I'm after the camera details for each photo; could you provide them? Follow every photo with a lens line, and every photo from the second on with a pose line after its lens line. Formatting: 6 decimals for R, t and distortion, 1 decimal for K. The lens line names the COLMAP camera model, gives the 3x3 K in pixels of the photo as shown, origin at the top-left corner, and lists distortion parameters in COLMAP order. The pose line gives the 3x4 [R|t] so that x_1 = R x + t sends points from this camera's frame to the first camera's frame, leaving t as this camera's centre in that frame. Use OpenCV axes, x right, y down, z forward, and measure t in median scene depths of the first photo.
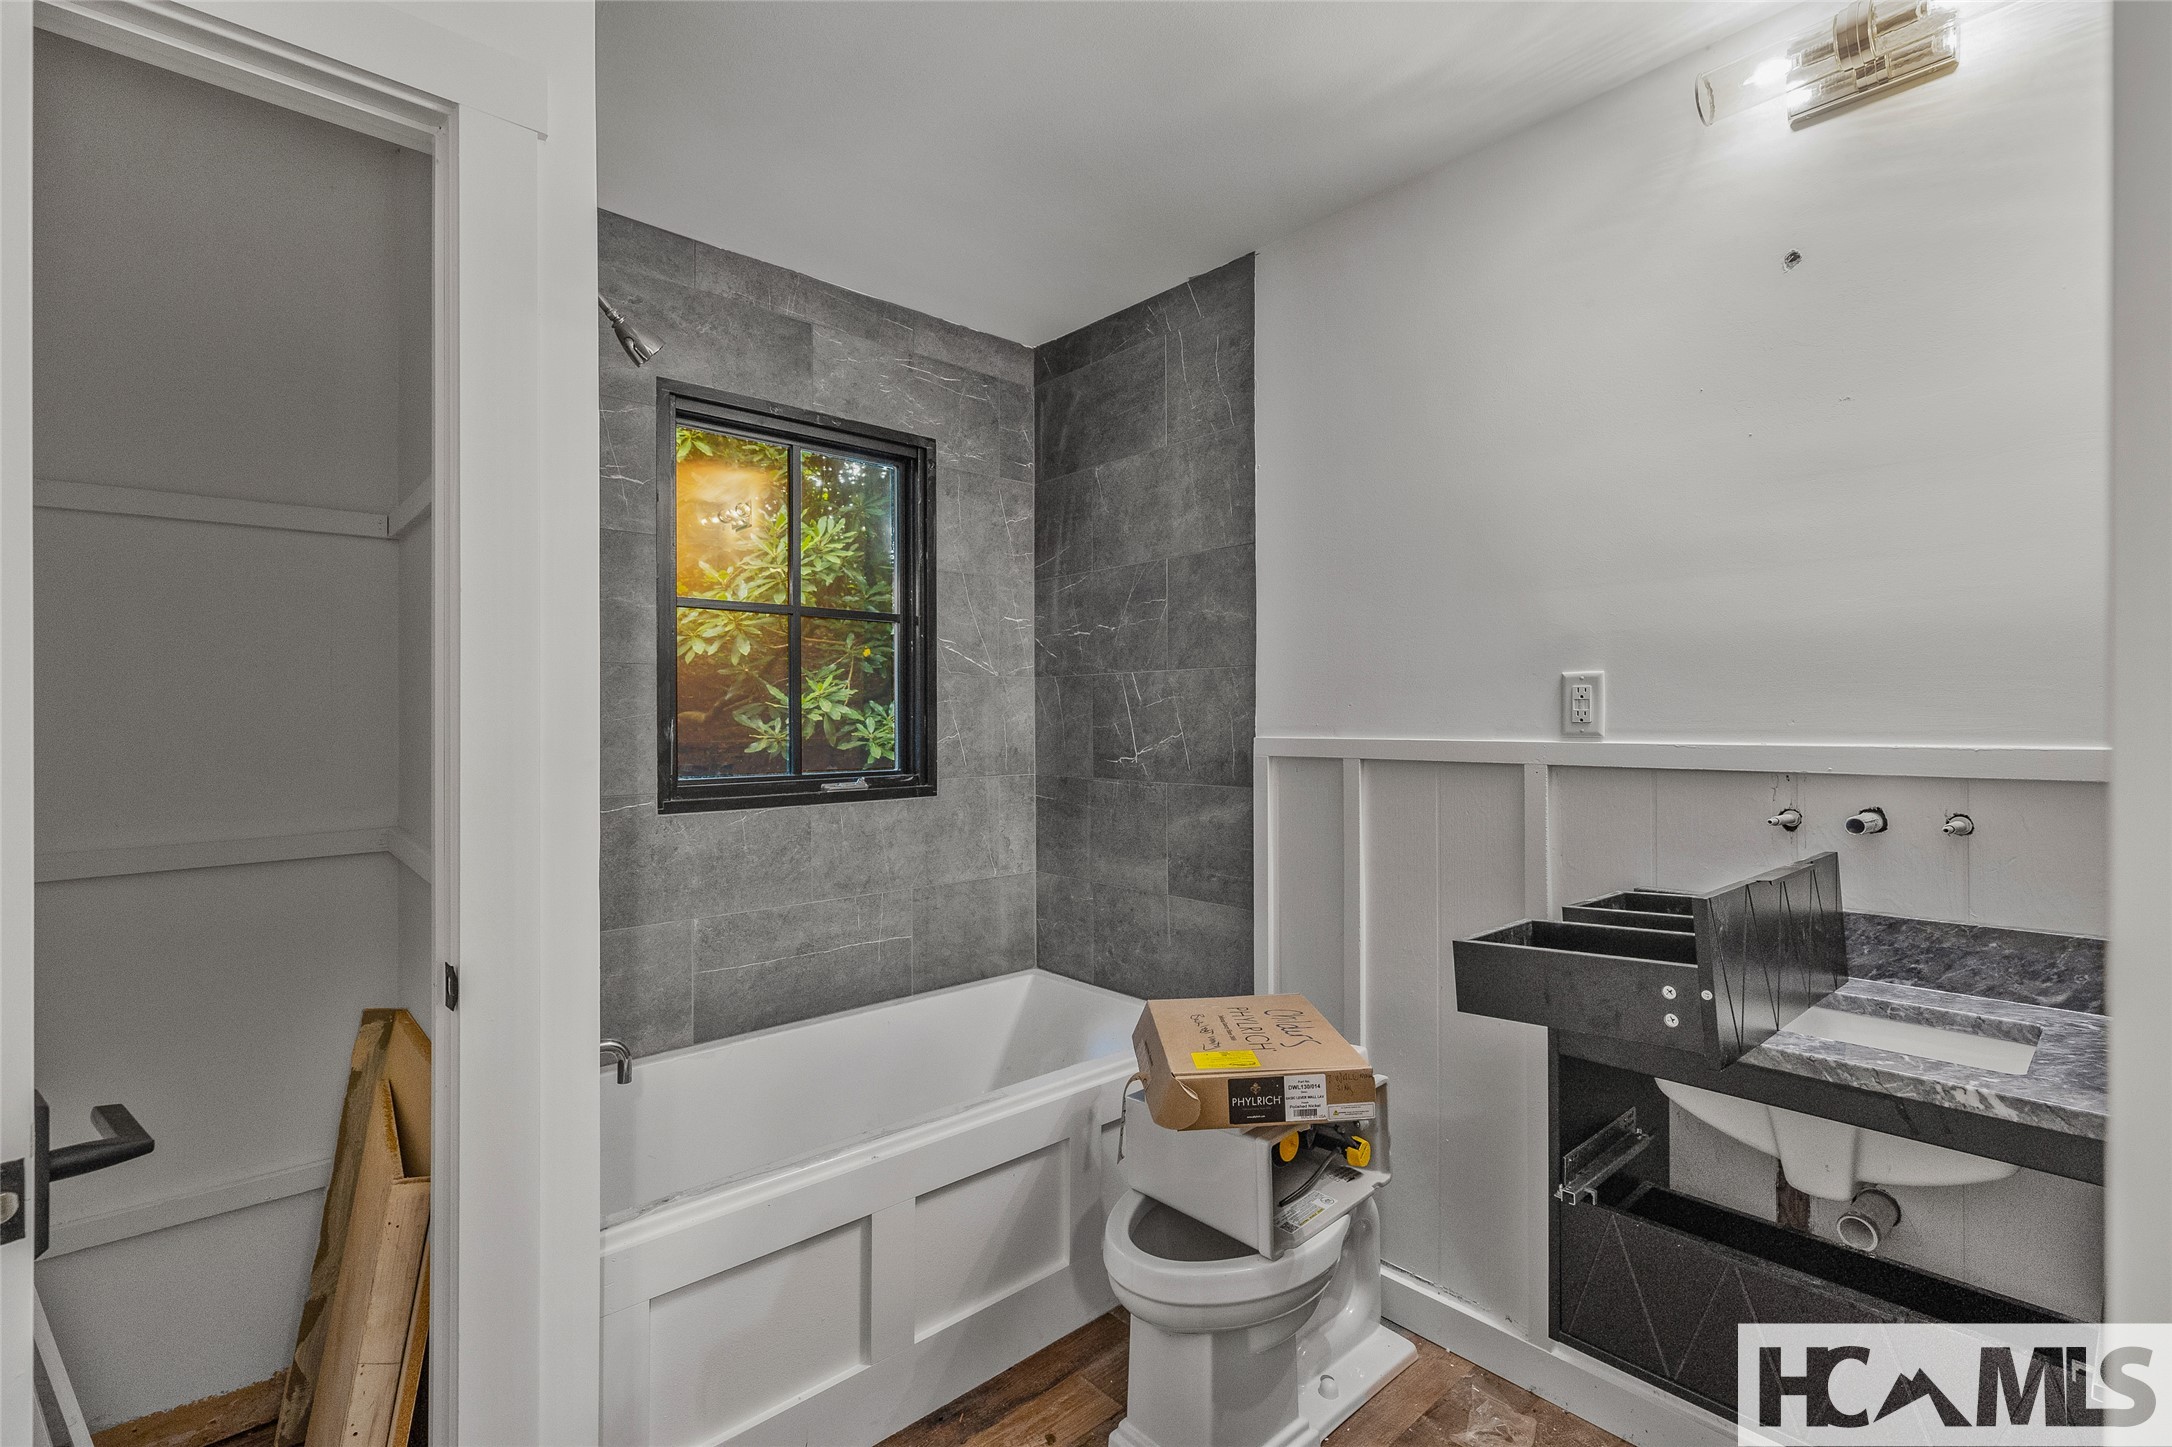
lens RADIAL K [[975.4, 0, 1086.0], [0, 975.4, 725.3], [0, 0, 1]] dist [0.005635, 0.000566]
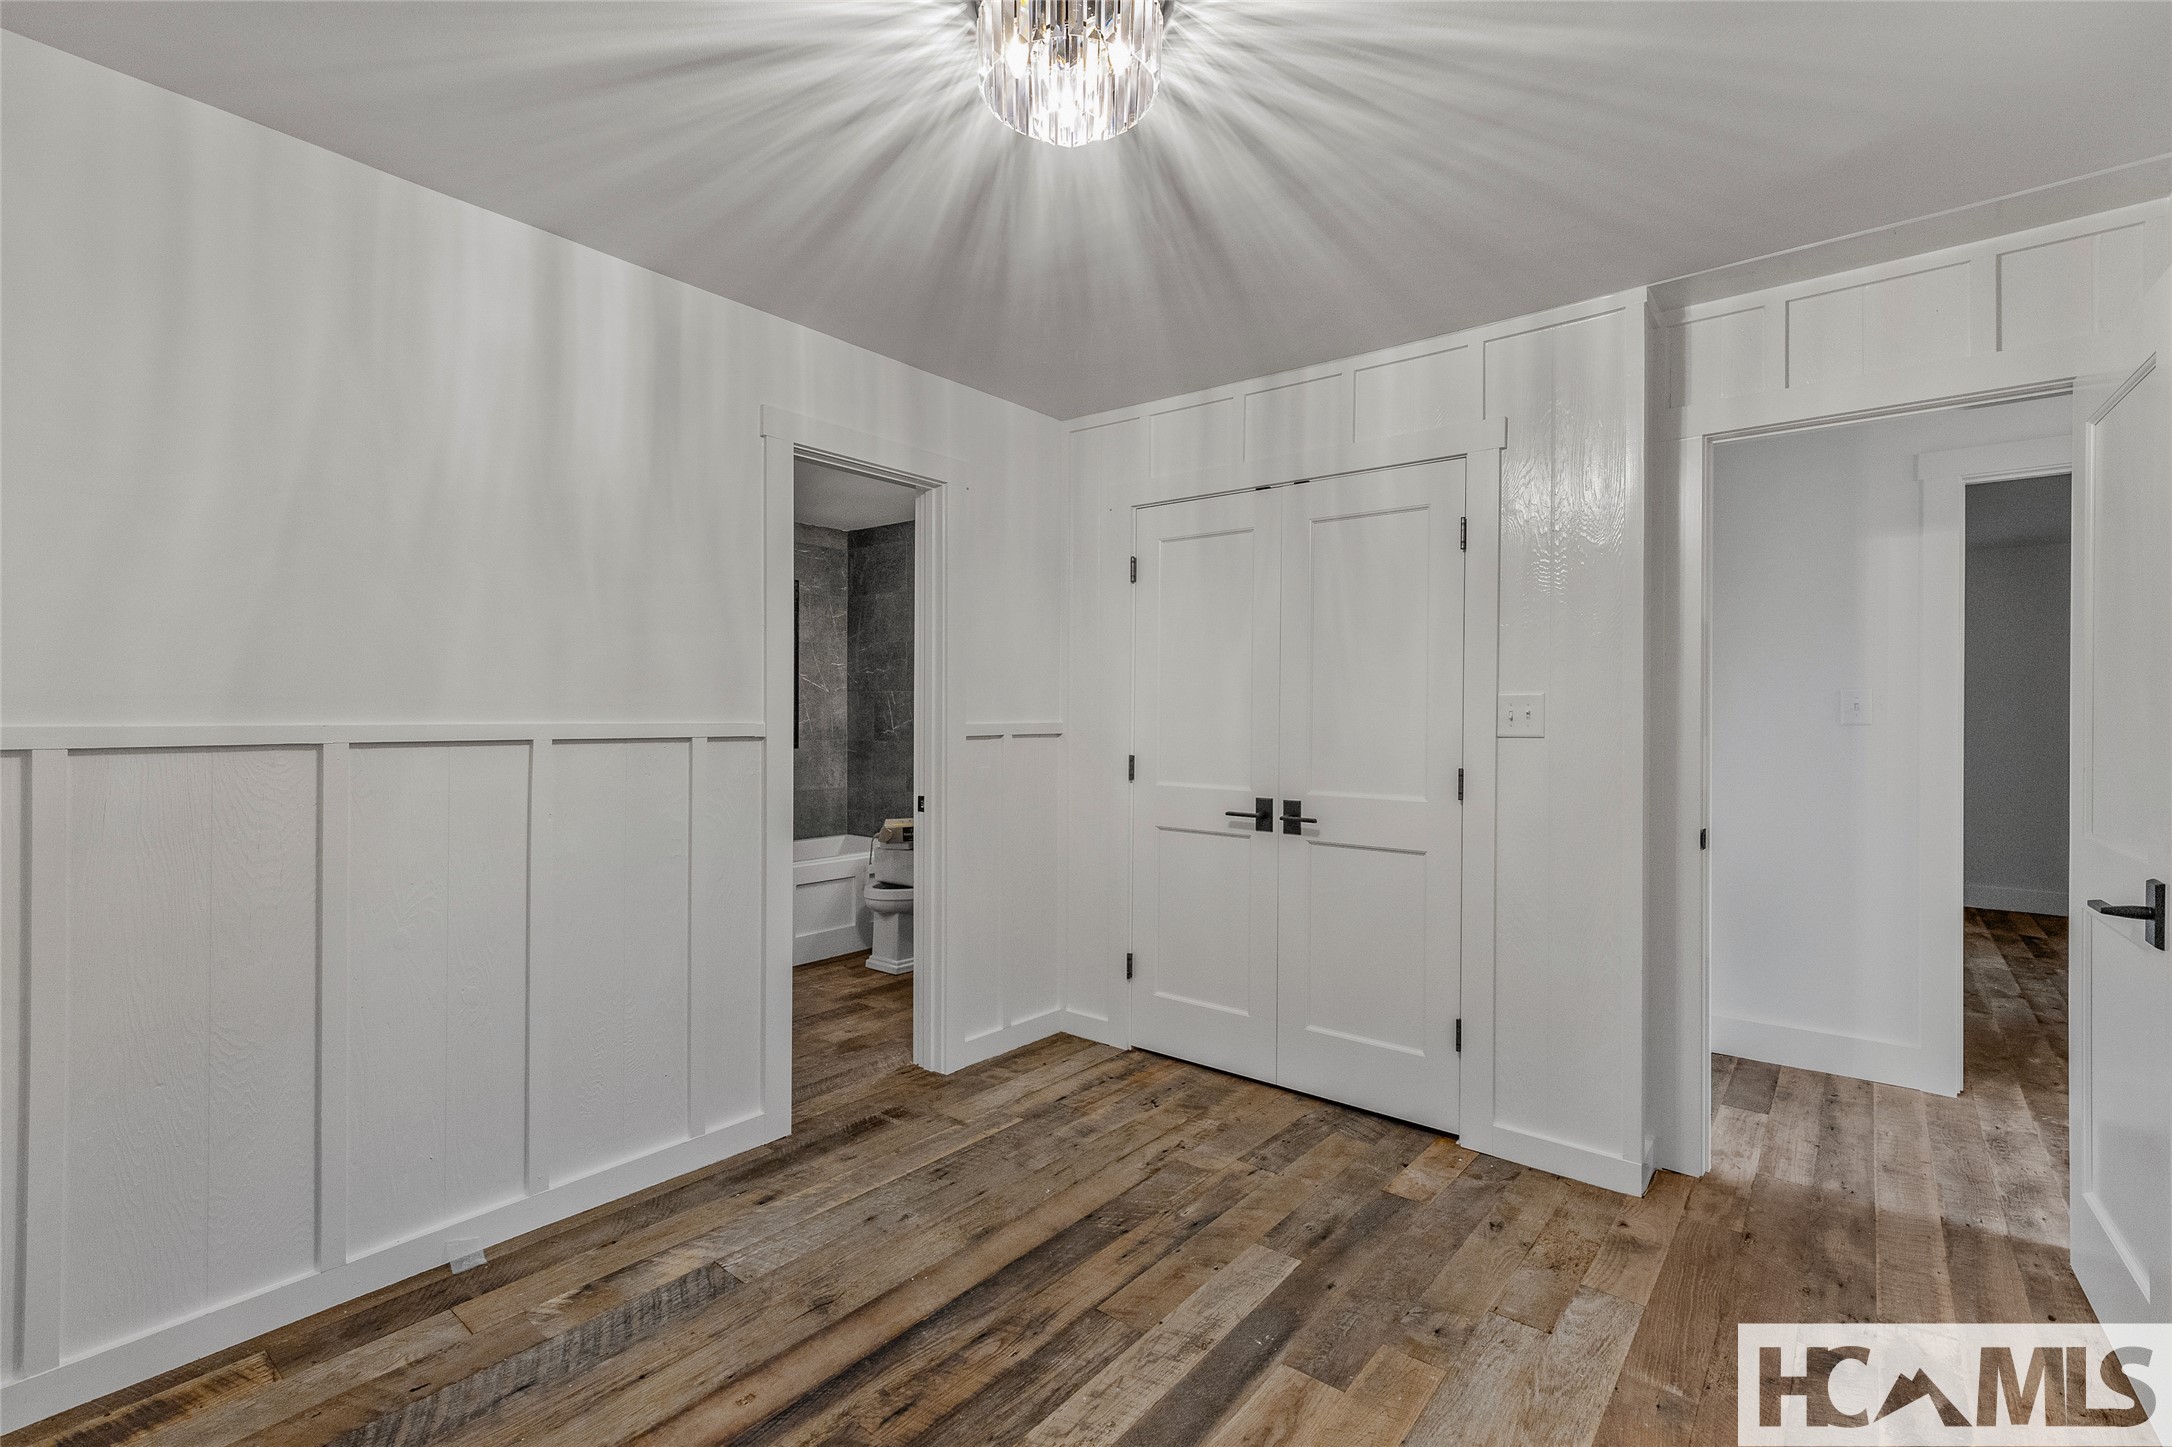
lens RADIAL K [[975.4, 0, 1077.6], [0, 975.4, 708.6], [0, 0, 1]] dist [0.005635, 0.000566]
pose [[0.987962, 0.005886, 0.154587, 0.111939], [-0.004984, 0.999968, -0.006217, -0.003615], [-0.154619, 0.005371, 0.987960, -1.125217]]
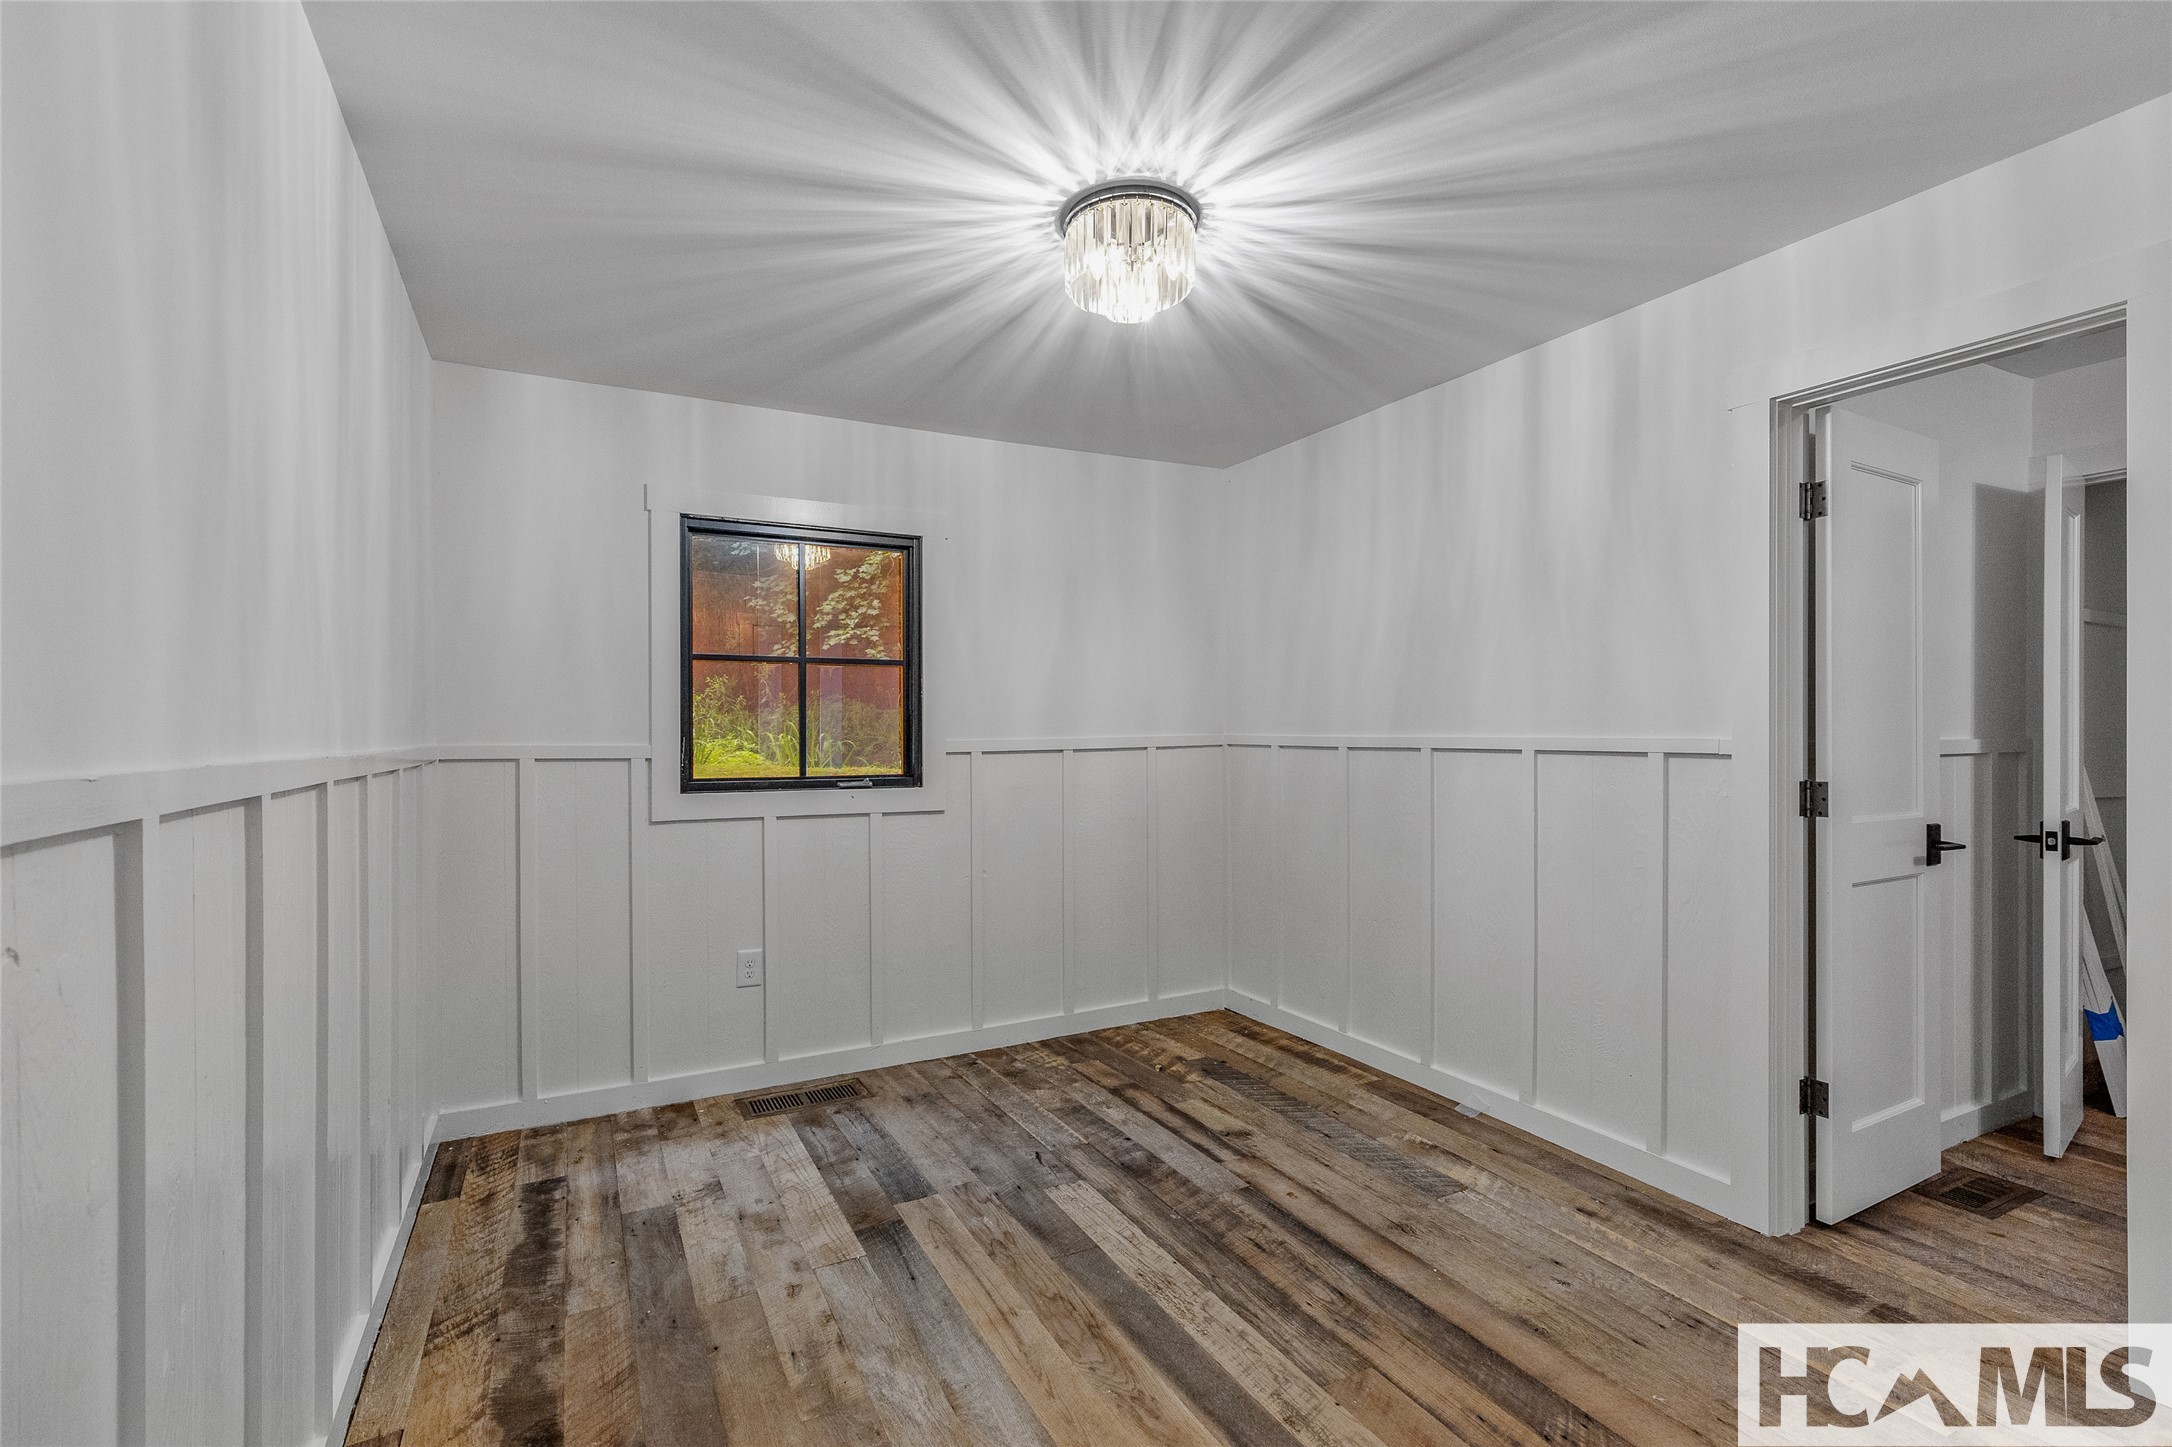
lens RADIAL K [[975.4, 0, 1082.8], [0, 975.4, 734.4], [0, 0, 1]] dist [0.005635, 0.000566]
pose [[-0.245925, 0.005761, -0.969272, 1.744623], [0.004959, 0.999977, 0.004686, -0.007117], [0.969276, -0.003654, -0.245948, 0.231879]]
